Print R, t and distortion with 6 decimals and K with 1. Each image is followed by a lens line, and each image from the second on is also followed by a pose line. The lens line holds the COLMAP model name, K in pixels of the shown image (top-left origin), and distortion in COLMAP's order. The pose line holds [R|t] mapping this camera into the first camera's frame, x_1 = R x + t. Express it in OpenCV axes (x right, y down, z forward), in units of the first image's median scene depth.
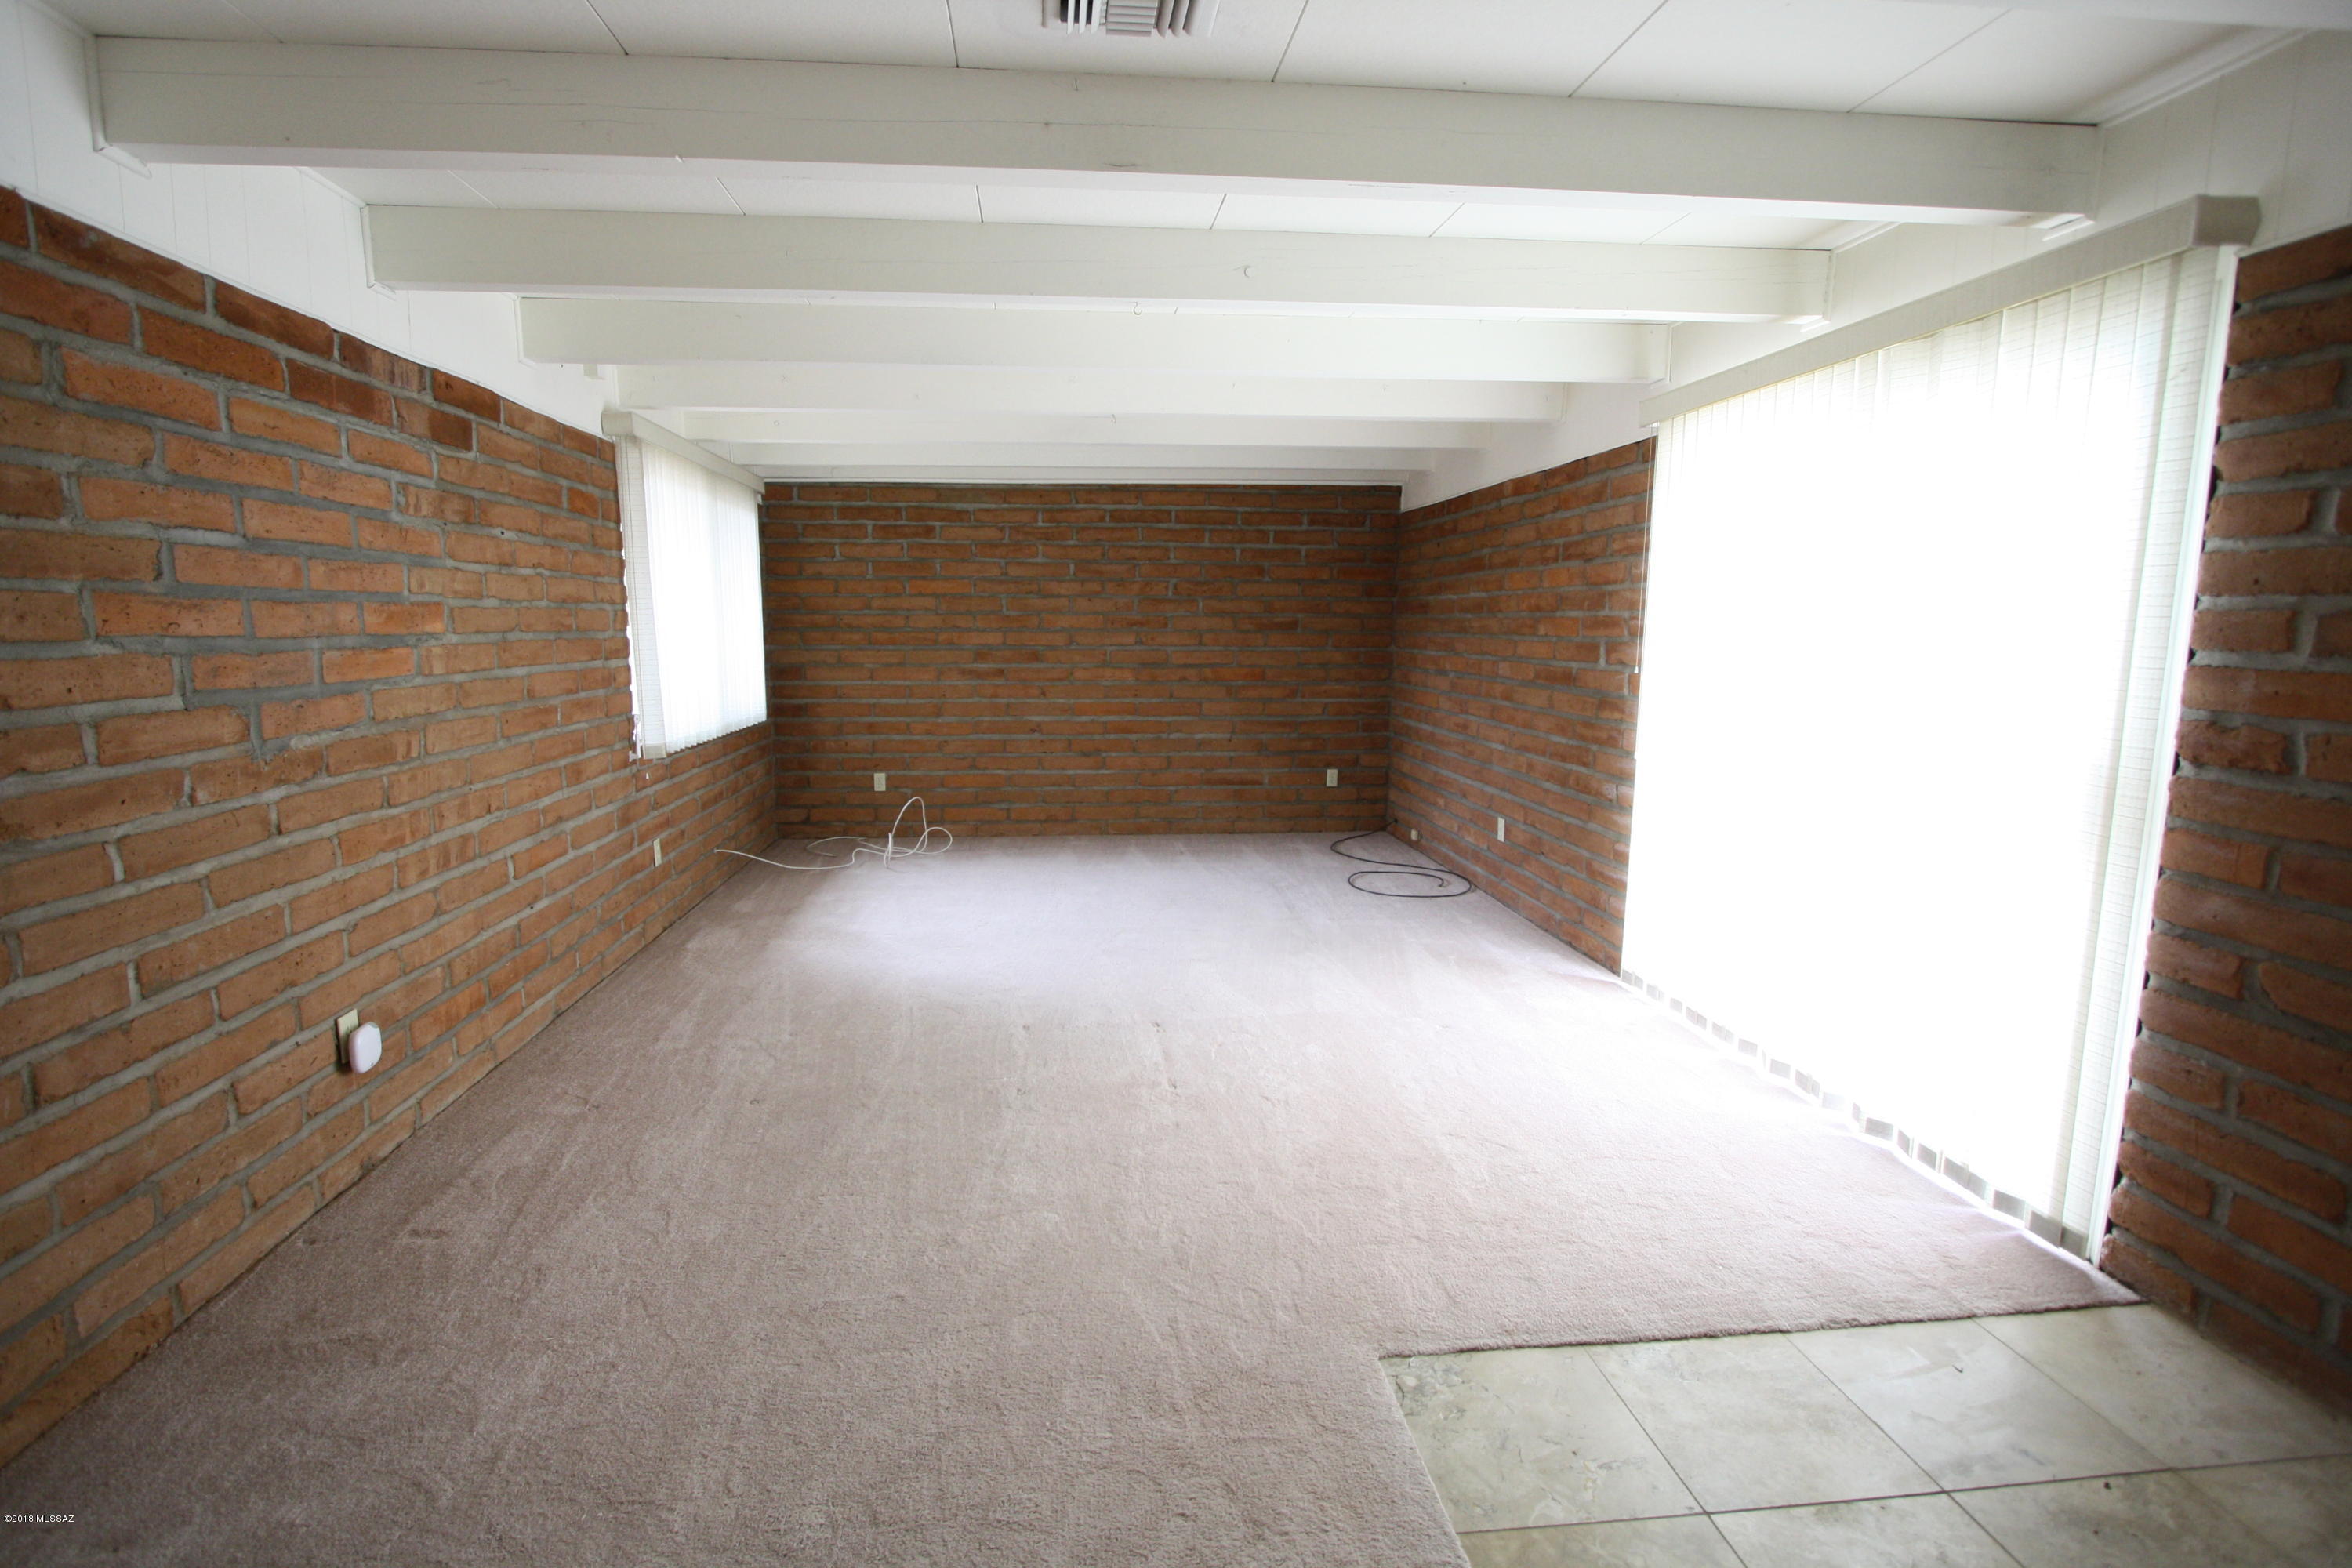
lens RADIAL K [[1093.8, 0, 1163.9], [0, 1093.8, 780.6], [0, 0, 1]] dist [-0.015797, 0.002523]
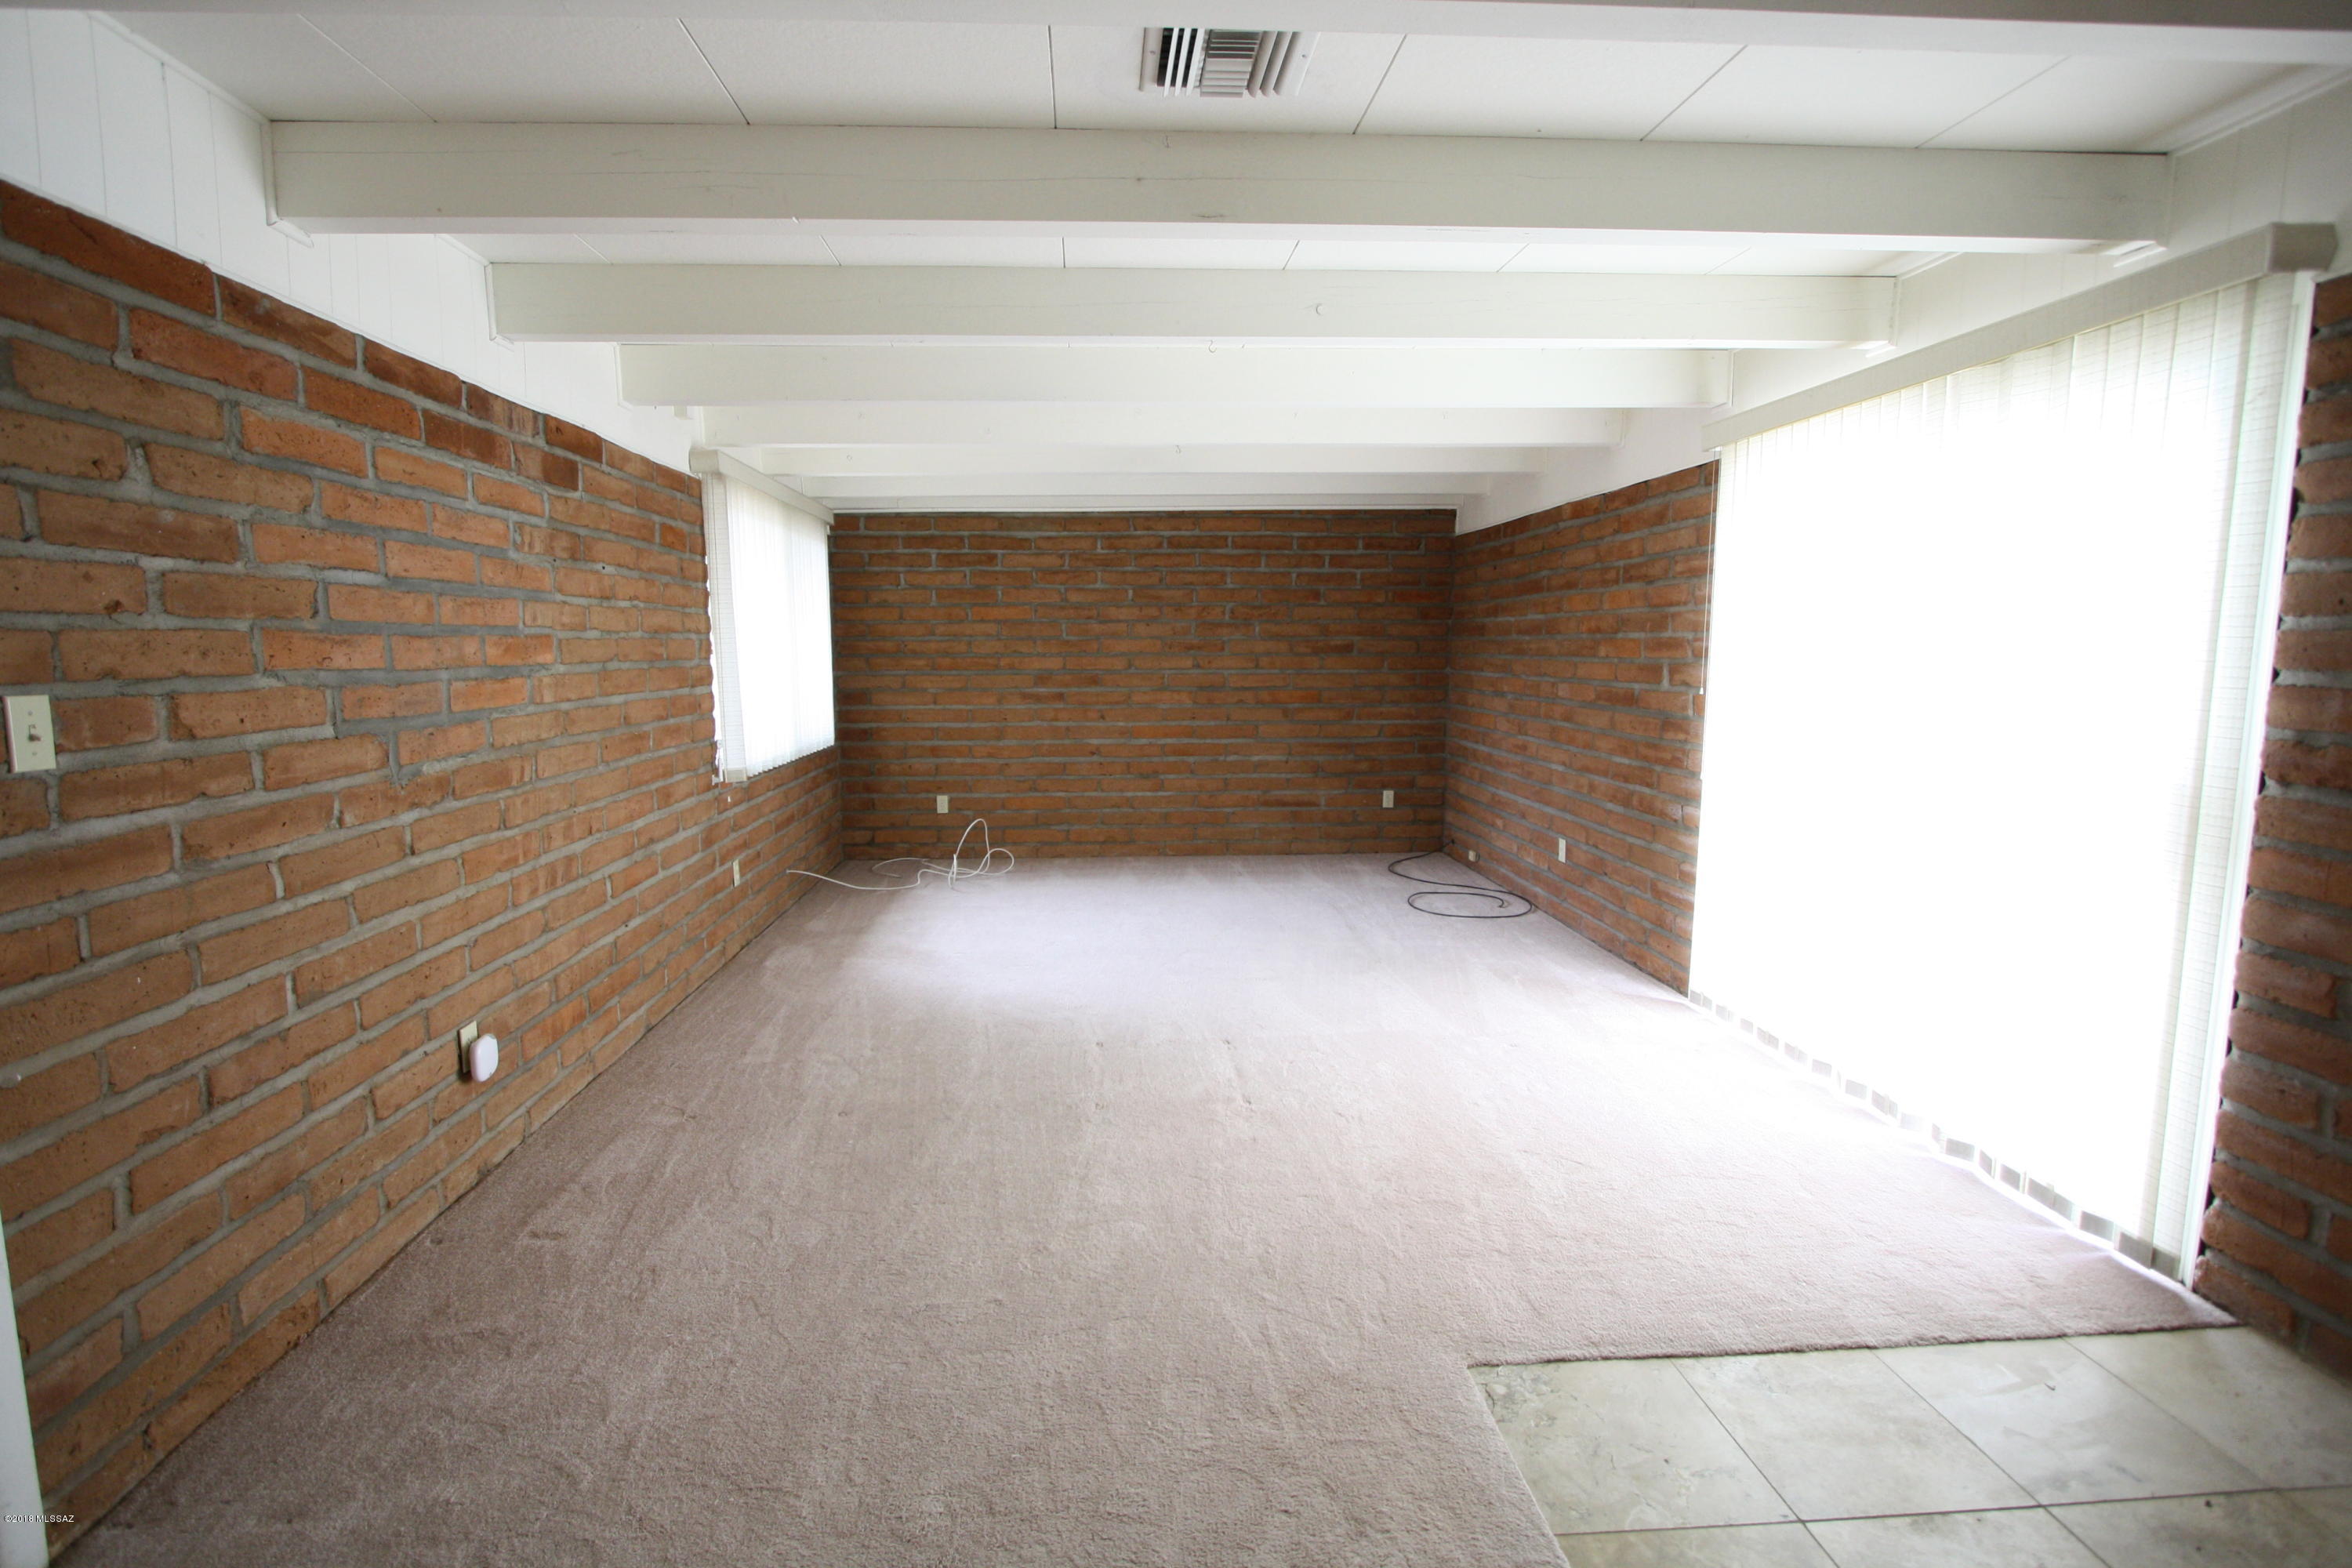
lens RADIAL K [[1093.8, 0, 1164.1], [0, 1093.8, 780.3], [0, 0, 1]] dist [-0.015797, 0.002523]
pose [[0.999249, -0.003051, -0.038633, -0.021588], [0.002278, 0.999797, -0.020037, -0.000081], [0.038686, 0.019934, 0.999053, -0.020016]]
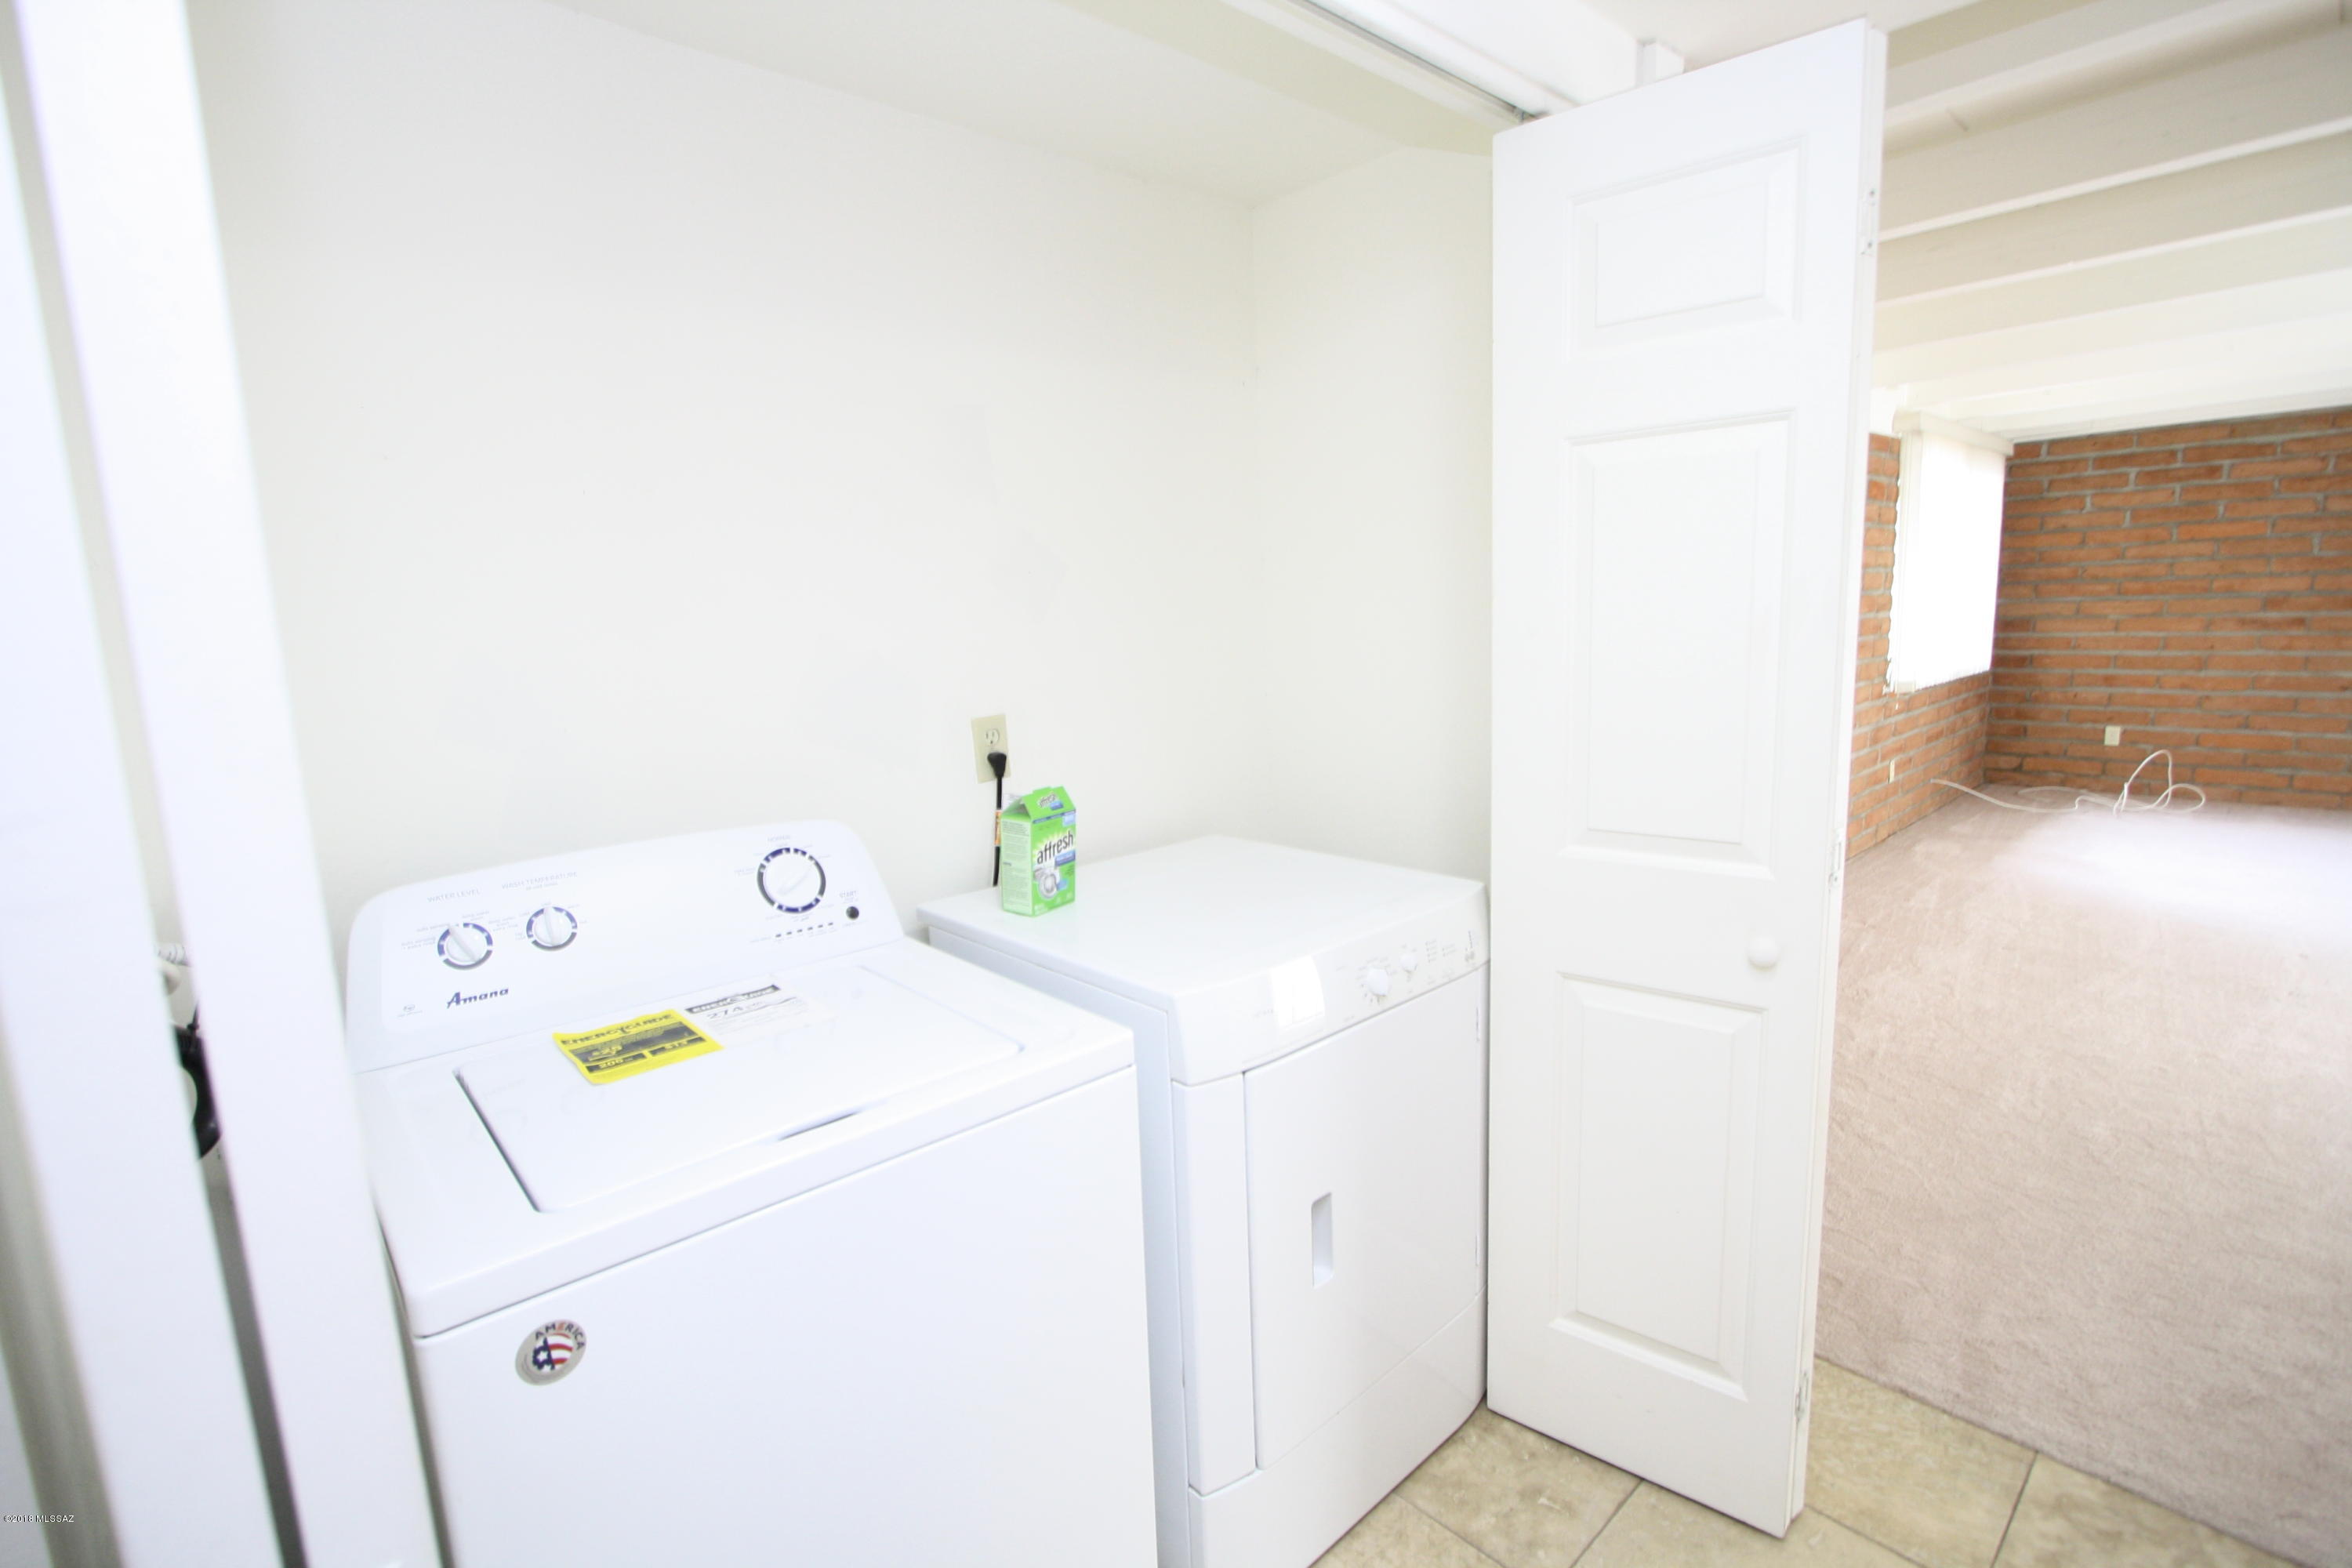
lens RADIAL K [[1093.8, 0, 1168.4], [0, 1093.8, 777.1], [0, 0, 1]] dist [-0.015797, 0.002523]
pose [[0.589166, 0.095038, -0.802404, 0.037384], [-0.071830, 0.995287, 0.065142, 0.056514], [0.804813, 0.019257, 0.593216, -0.406980]]
